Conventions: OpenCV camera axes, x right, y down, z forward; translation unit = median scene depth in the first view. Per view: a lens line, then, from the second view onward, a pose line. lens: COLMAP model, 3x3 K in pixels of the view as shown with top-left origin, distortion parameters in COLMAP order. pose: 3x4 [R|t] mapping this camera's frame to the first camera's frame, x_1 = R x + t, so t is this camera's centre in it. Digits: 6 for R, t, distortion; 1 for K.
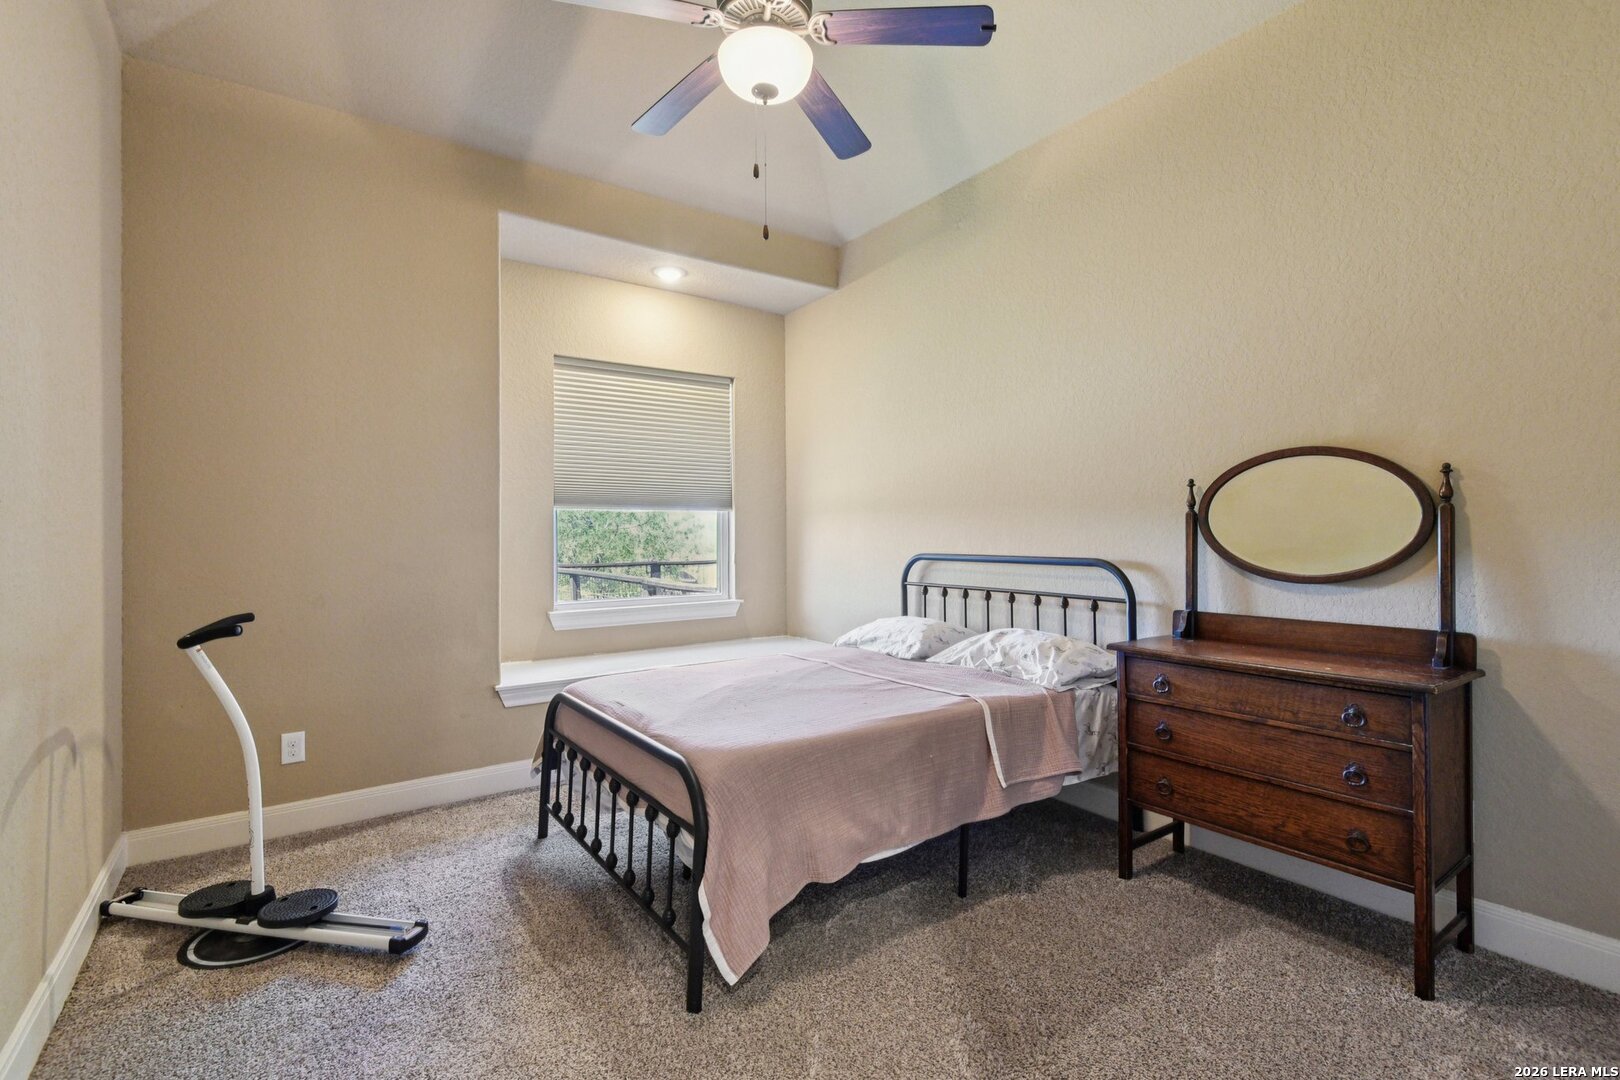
lens RADIAL K [[747.6, 0, 807.9], [0, 747.6, 532.5], [0, 0, 1]] dist [0.024393, -0.014180]
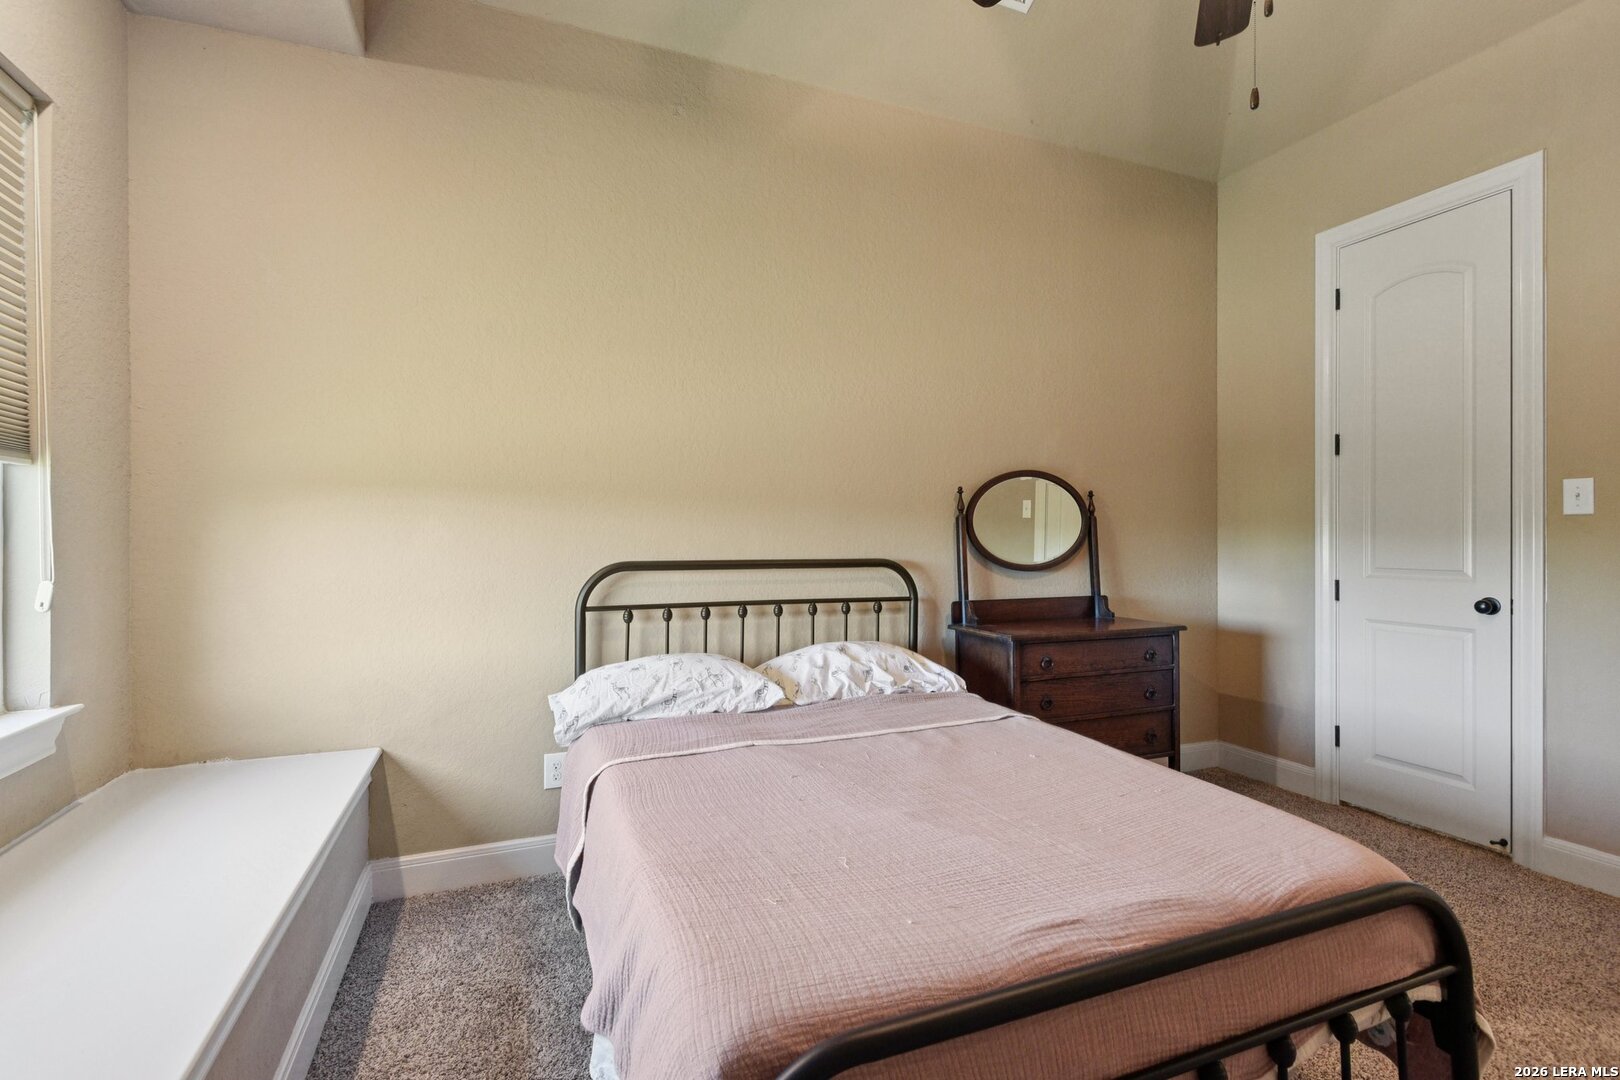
lens RADIAL K [[747.6, 0, 807.9], [0, 747.6, 532.5], [0, 0, 1]] dist [0.024393, -0.014180]
pose [[0.214622, 0.006546, 0.976675, -0.617928], [-0.006250, 0.999966, -0.005329, 0.006319], [-0.976677, -0.004960, 0.214656, 0.914526]]
